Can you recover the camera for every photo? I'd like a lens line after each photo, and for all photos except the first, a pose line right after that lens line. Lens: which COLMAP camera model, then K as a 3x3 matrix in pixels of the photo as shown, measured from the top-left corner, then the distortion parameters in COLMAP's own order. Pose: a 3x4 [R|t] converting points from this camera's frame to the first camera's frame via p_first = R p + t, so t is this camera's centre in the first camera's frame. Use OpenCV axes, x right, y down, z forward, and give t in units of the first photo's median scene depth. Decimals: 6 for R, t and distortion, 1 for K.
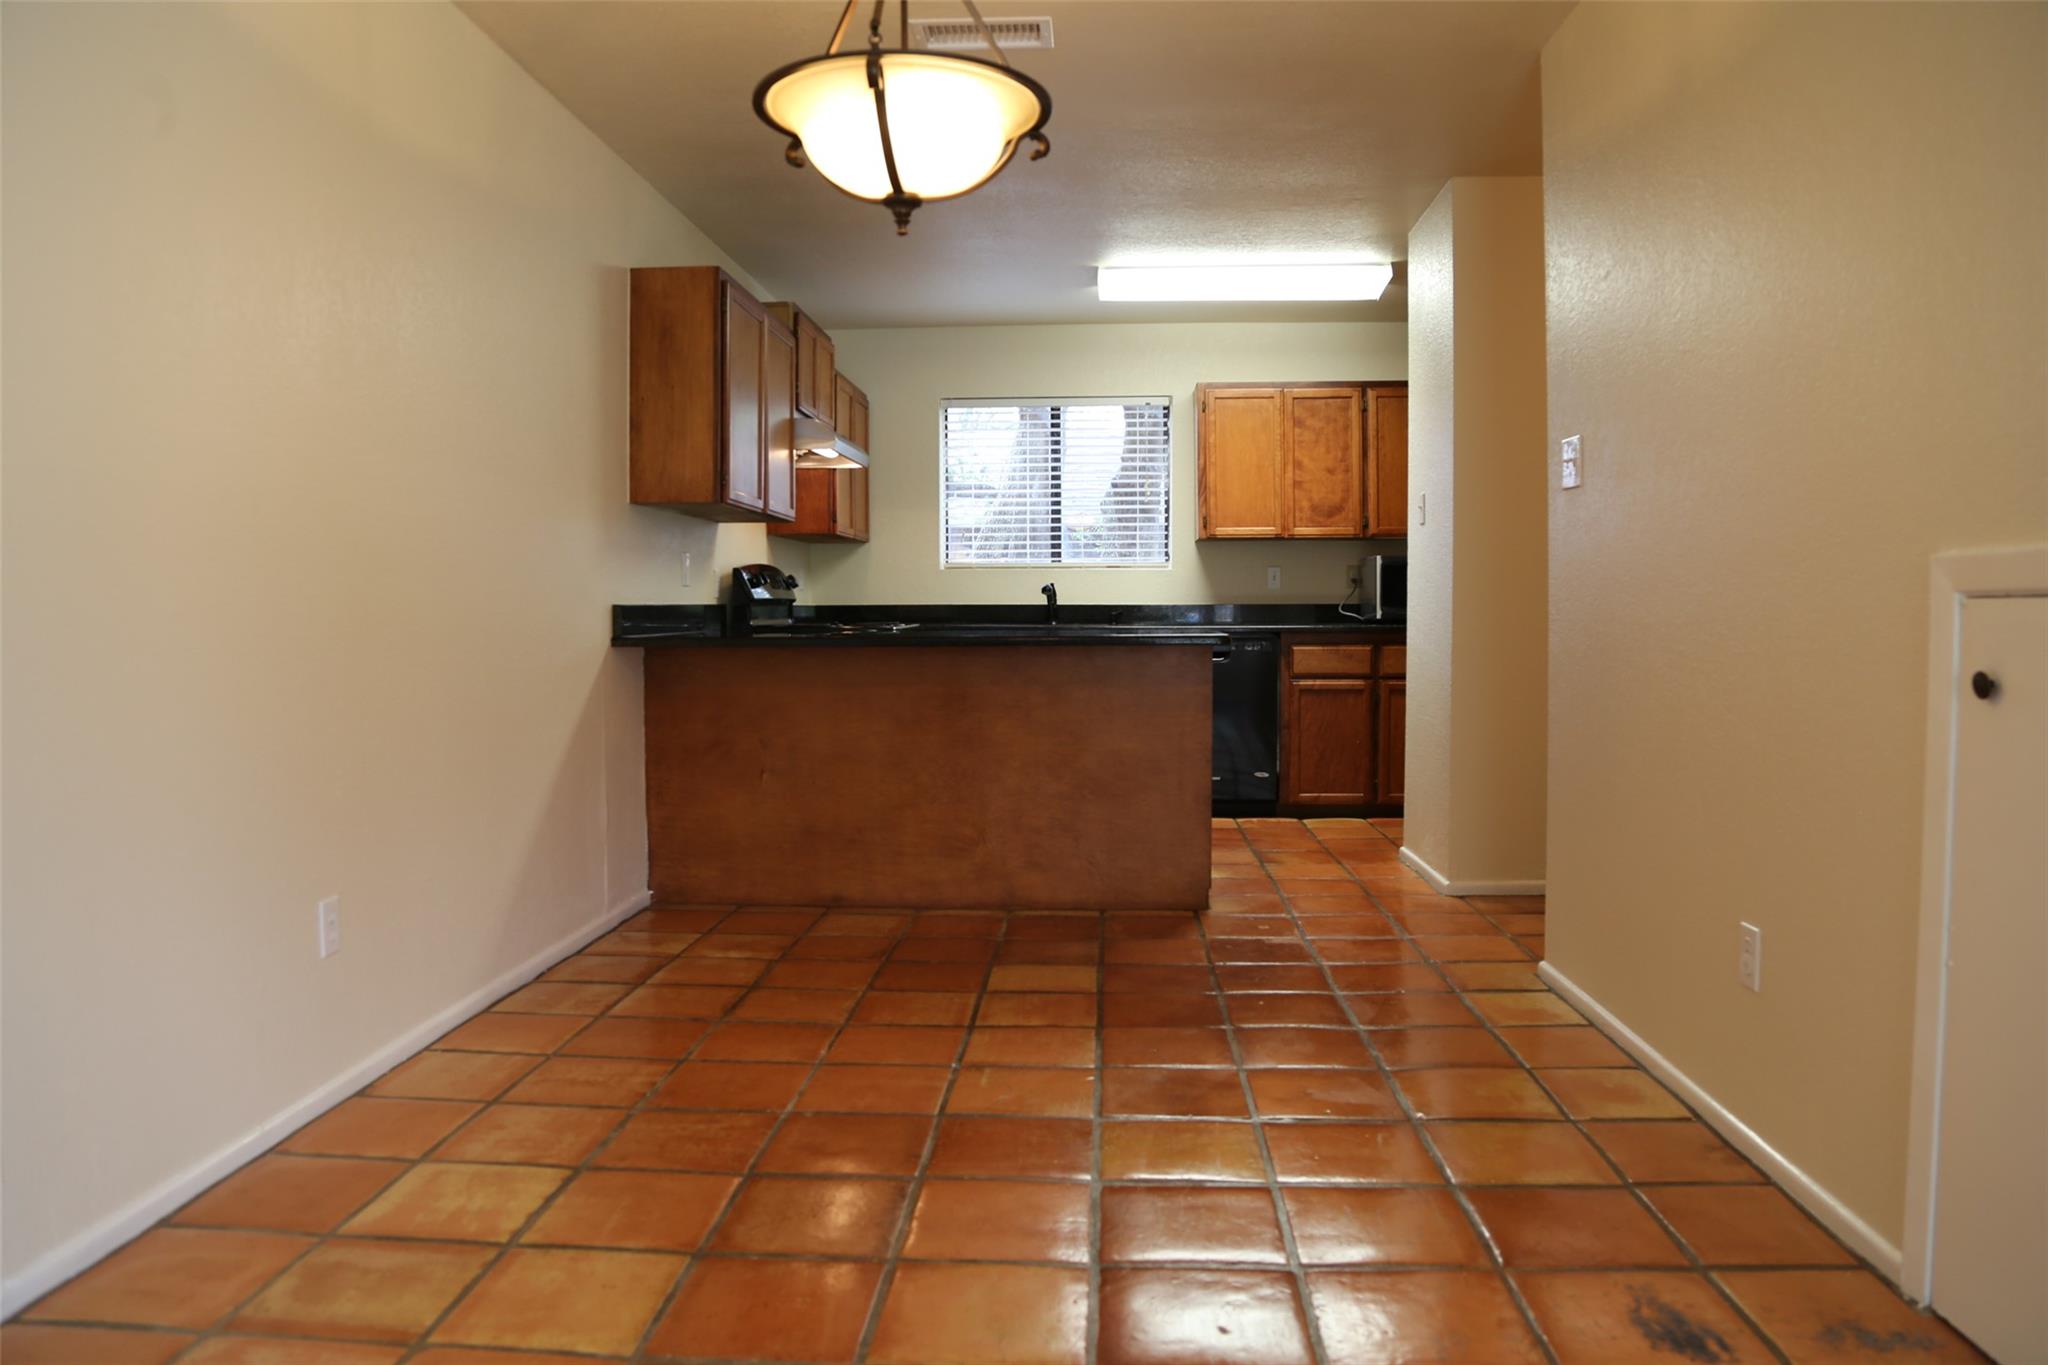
lens RADIAL K [[1413.7, 0, 1018.7], [0, 1413.7, 679.9], [0, 0, 1]] dist [-0.081087, 0.028083]
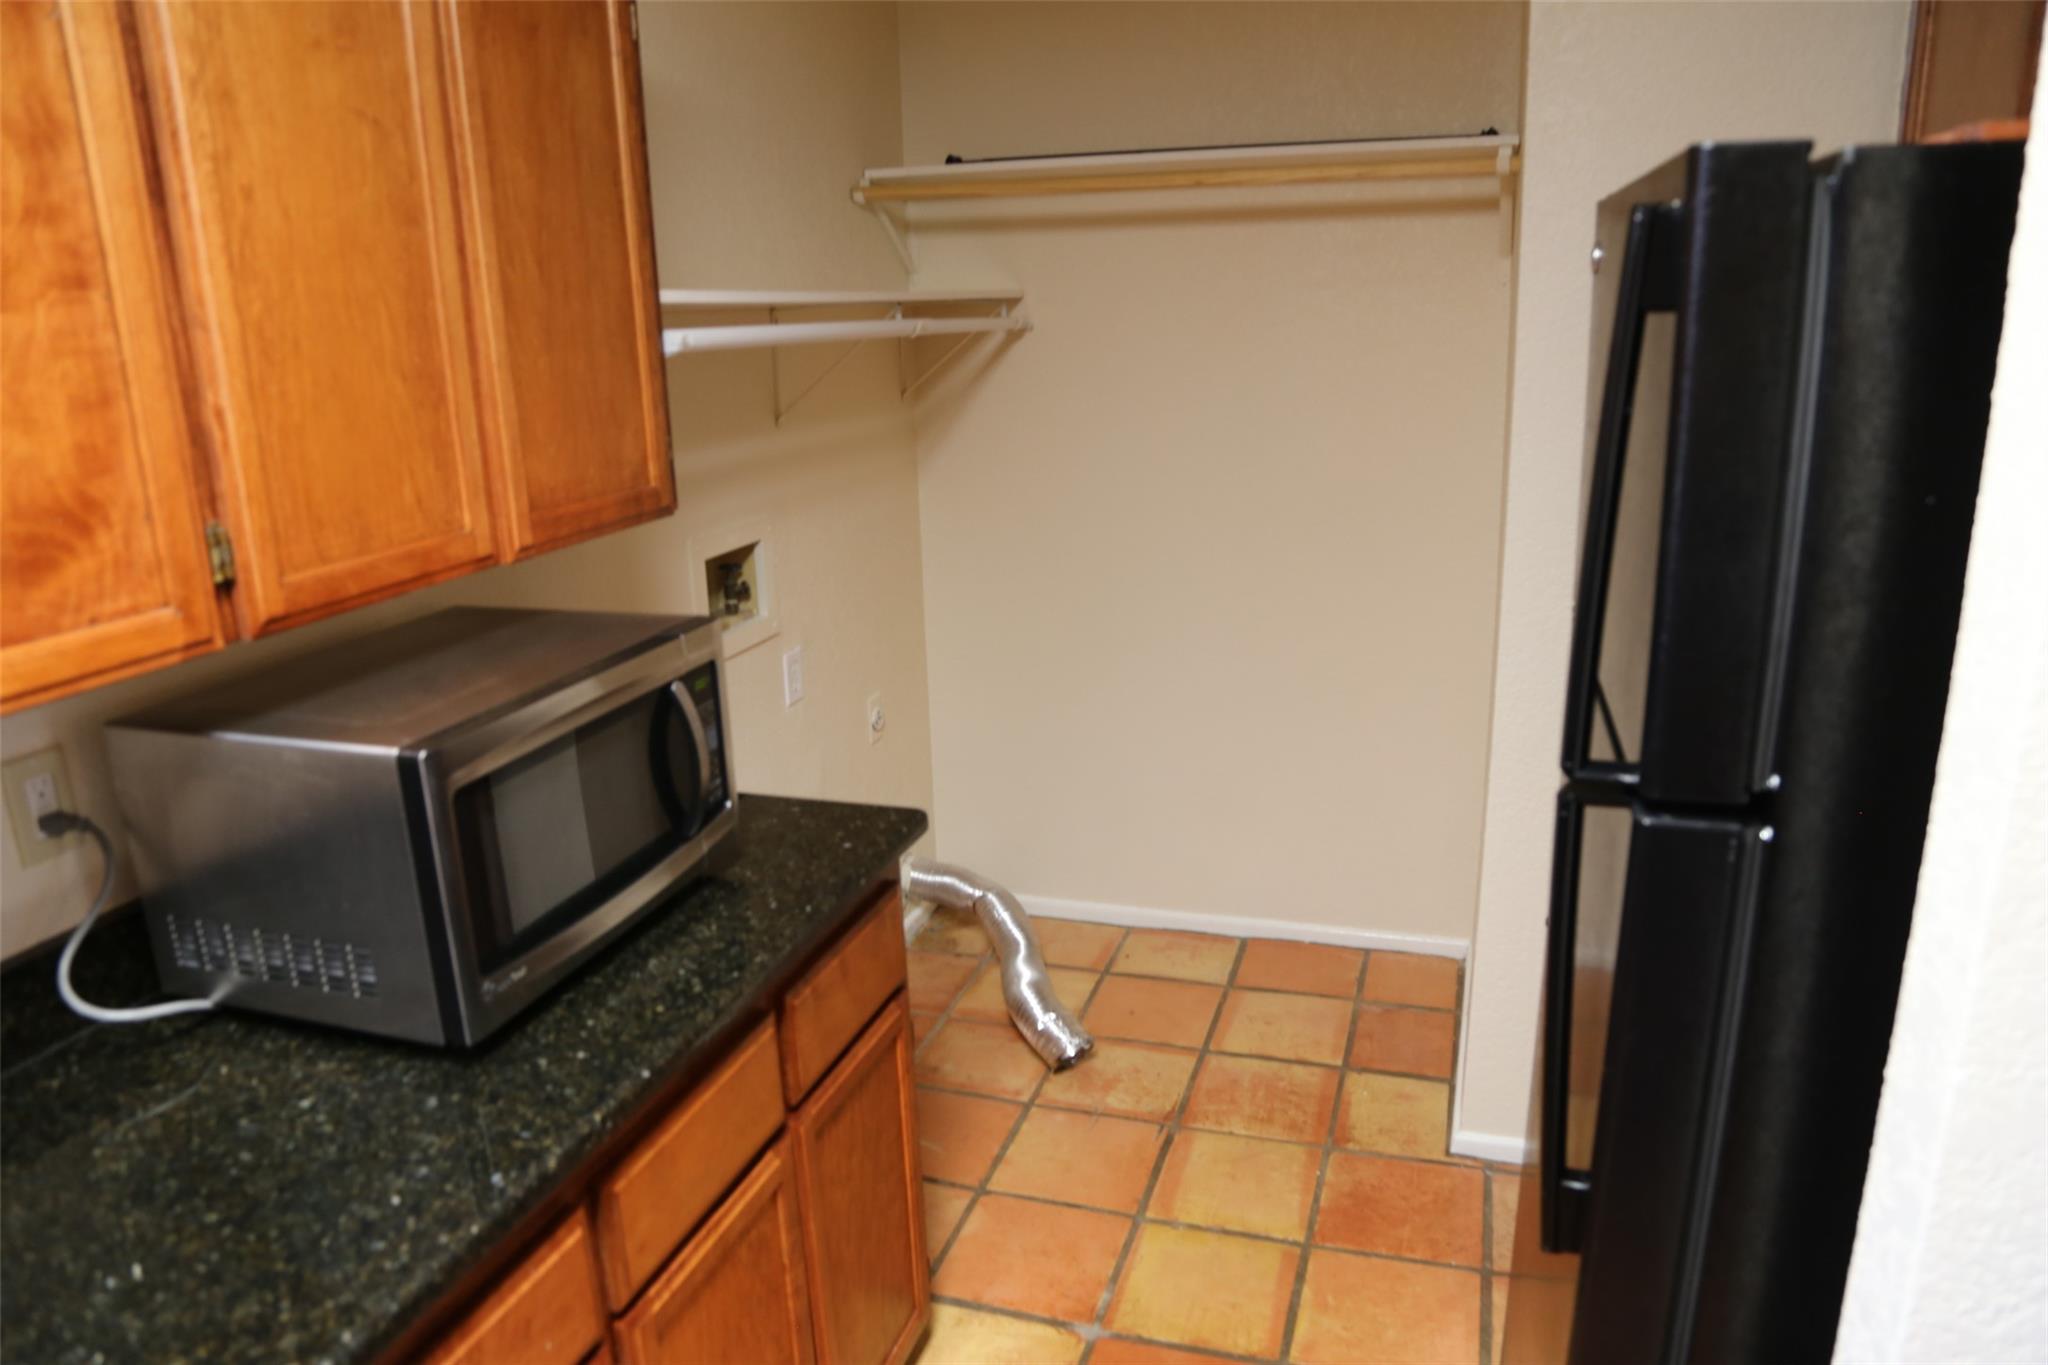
lens RADIAL K [[1413.7, 0, 1025.4], [0, 1413.7, 683.3], [0, 0, 1]] dist [-0.081087, 0.028083]
pose [[0.247870, -0.267981, 0.930992, 0.098990], [0.083205, 0.963319, 0.255134, -0.134528], [-0.965214, 0.014223, 0.261075, 0.849312]]
